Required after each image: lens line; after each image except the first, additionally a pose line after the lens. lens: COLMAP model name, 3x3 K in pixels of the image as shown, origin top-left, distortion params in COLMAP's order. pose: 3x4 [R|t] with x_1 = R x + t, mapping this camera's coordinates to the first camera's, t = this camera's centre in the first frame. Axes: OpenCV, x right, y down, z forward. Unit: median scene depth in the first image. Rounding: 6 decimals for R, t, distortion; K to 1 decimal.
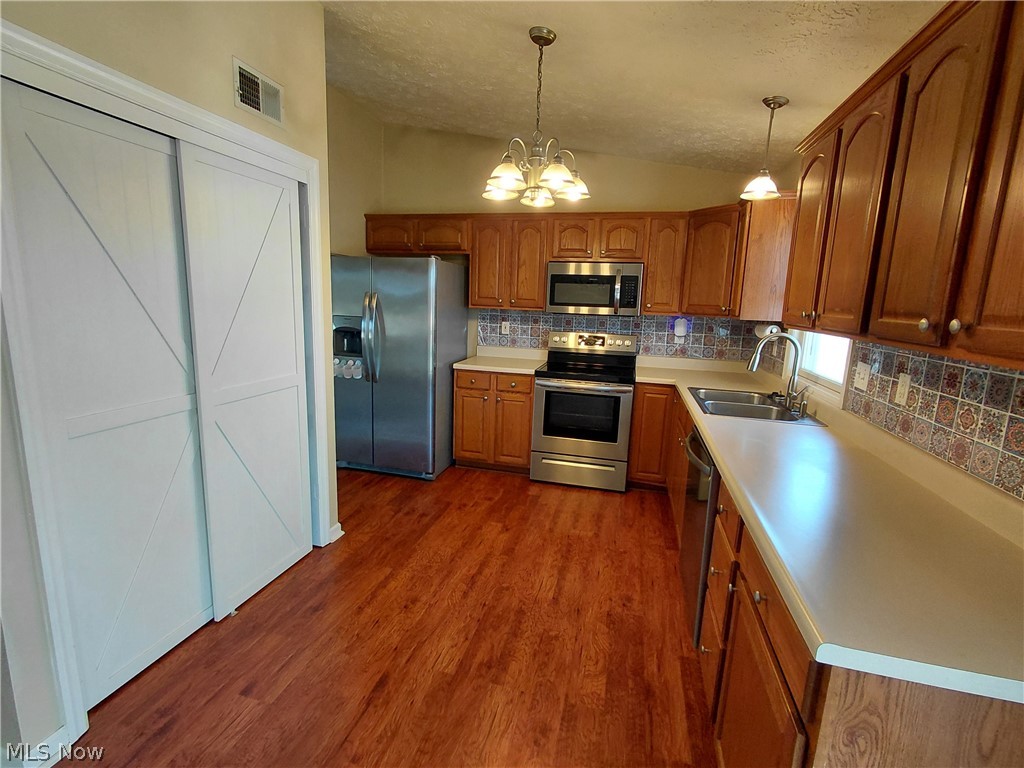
lens RADIAL K [[471.9, 0, 510.8], [0, 471.9, 376.5], [0, 0, 1]] dist [0.003271, 0.003783]
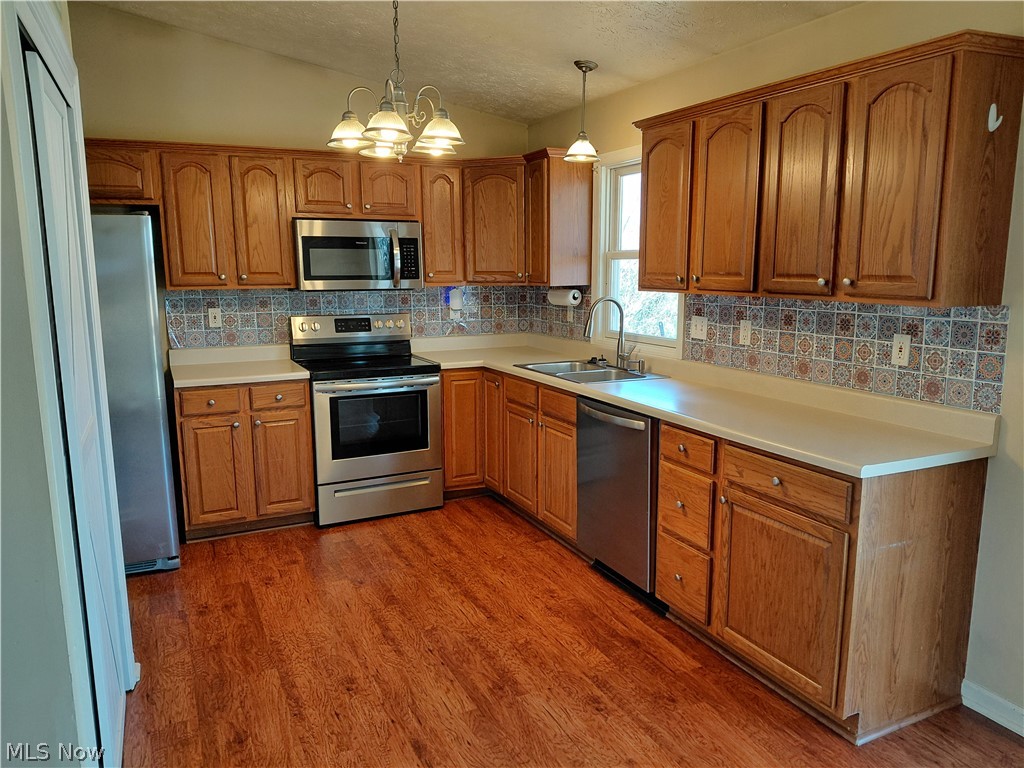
lens RADIAL K [[743.1, 0, 515.8], [0, 743.1, 391.7], [0, 0, 1]] dist [0.053585, -0.049209]
pose [[0.763077, -0.148652, 0.628981, -0.517941], [0.138468, 0.988195, 0.065558, -0.018694], [-0.631301, 0.037068, 0.774652, -0.086238]]
